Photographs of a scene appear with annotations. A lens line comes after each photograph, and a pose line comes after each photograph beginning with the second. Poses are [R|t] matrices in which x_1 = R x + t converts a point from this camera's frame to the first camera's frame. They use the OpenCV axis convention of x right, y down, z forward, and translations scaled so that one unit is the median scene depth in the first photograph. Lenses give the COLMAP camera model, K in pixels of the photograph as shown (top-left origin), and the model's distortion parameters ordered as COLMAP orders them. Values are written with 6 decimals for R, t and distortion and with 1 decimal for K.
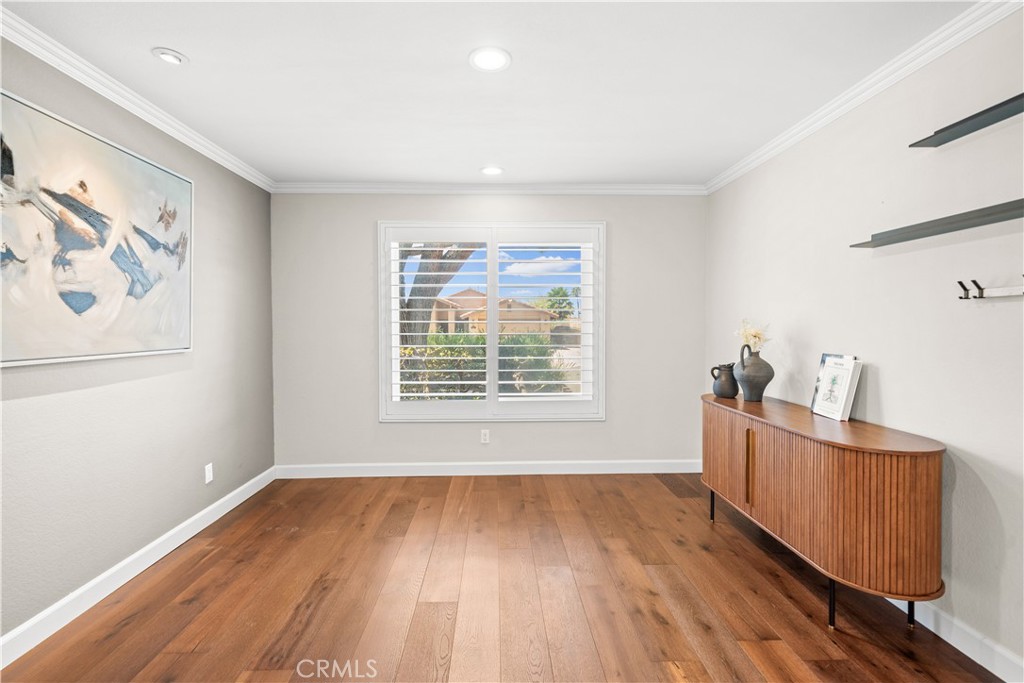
lens RADIAL K [[447.7, 0, 510.5], [0, 447.7, 337.4], [0, 0, 1]] dist [0.001581, -0.000012]
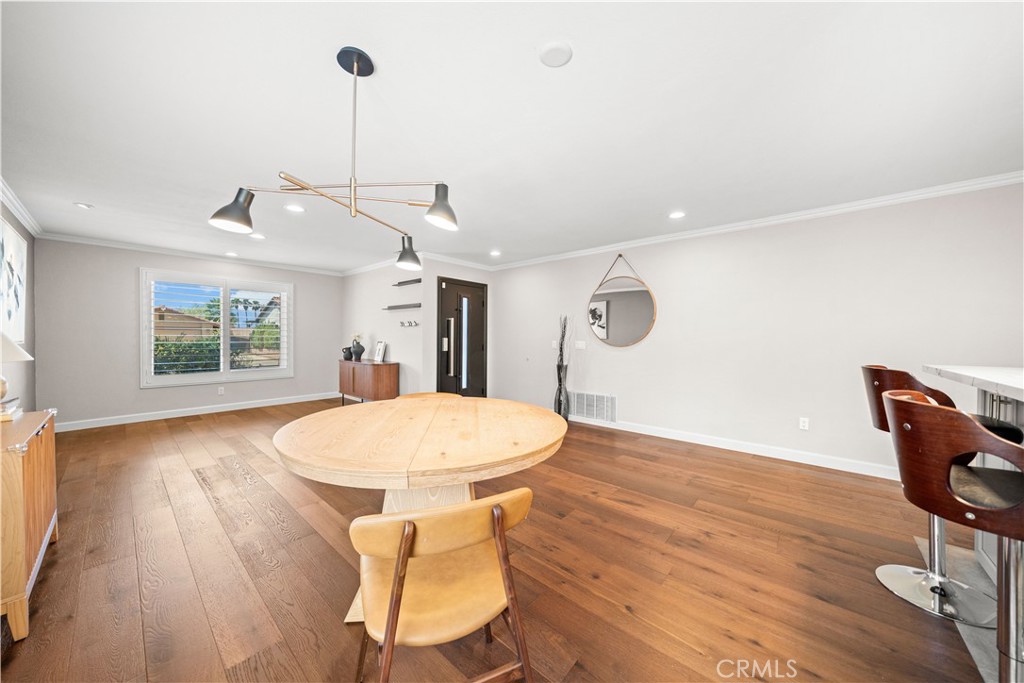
lens RADIAL K [[350.3, 0, 510.4], [0, 350.3, 344.6], [0, 0, 1]] dist [0.000723, 0.000069]
pose [[0.684529, -0.004904, 0.728969, -0.392616], [0.012189, 0.999915, -0.004719, 0.067872], [-0.728884, 0.012116, 0.684530, -1.169566]]
